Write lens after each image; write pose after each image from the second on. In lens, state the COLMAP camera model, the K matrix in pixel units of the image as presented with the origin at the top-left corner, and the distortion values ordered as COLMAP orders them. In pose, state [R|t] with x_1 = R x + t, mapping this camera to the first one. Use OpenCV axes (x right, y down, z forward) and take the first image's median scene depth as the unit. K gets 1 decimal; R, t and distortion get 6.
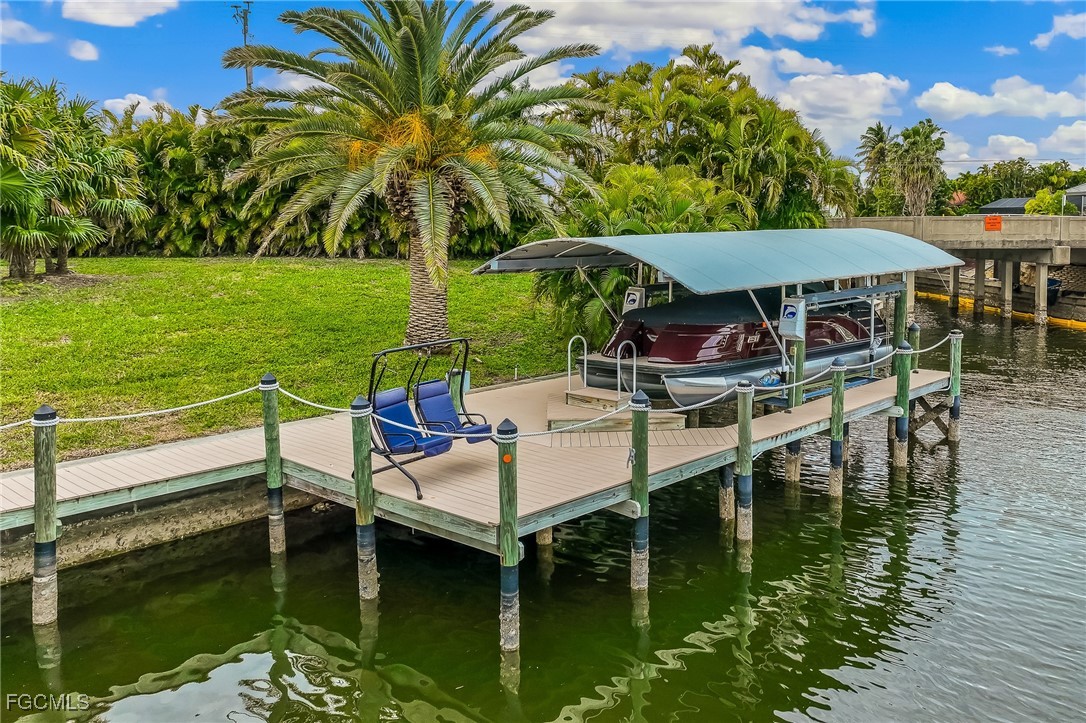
lens RADIAL K [[899.1, 0, 653.7], [0, 899.1, 302.7], [0, 0, 1]] dist [0.004705, -0.002634]
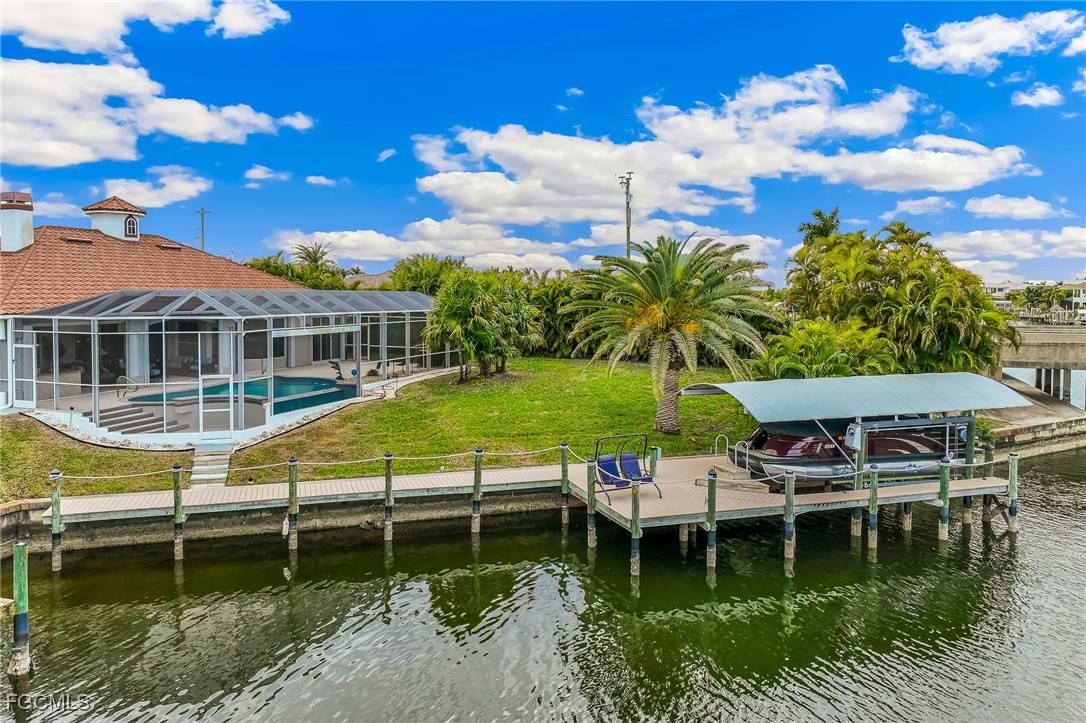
lens RADIAL K [[687.0, 0, 543.0], [0, 687.0, 361.5], [0, 0, 1]] dist [0.005101, 0.002249]
pose [[0.855025, 0.039867, -0.517052, 0.316203], [-0.052520, 0.998571, -0.009855, -0.078265], [0.515920, 0.035582, 0.855897, -0.387018]]
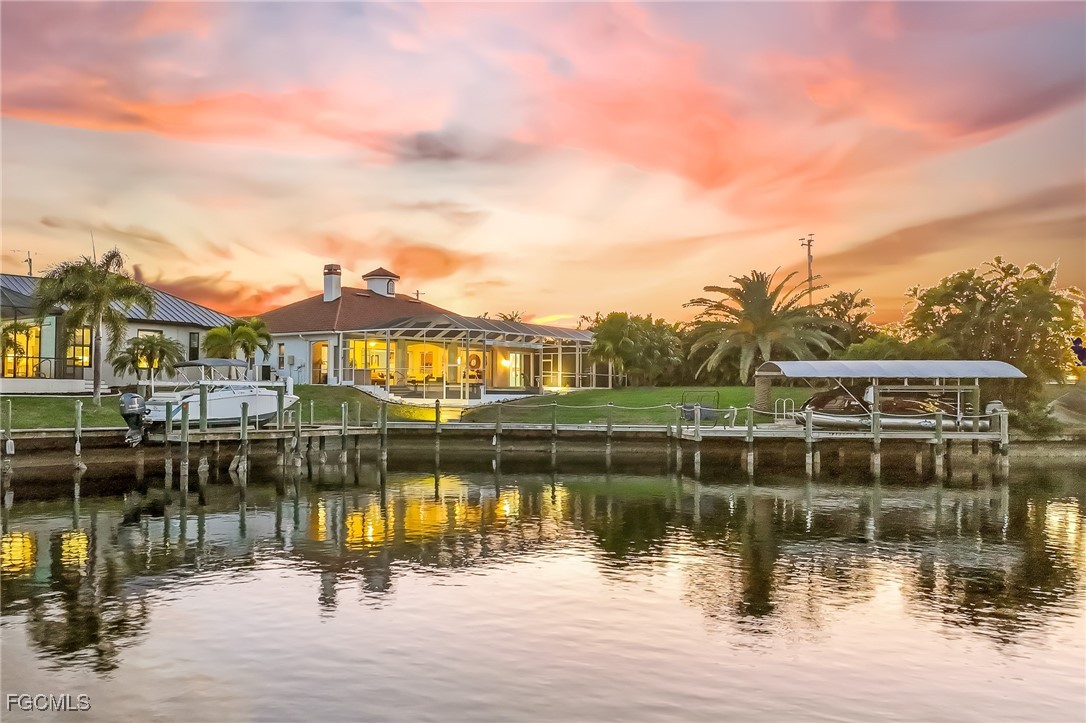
lens RADIAL K [[687.0, 0, 543.0], [0, 687.0, 361.5], [0, 0, 1]] dist [0.005101, 0.002249]
pose [[0.686145, -0.020632, -0.727172, 0.891599], [-0.070601, 0.992990, -0.094792, 0.165709], [0.724030, 0.116380, 0.679879, -0.874916]]
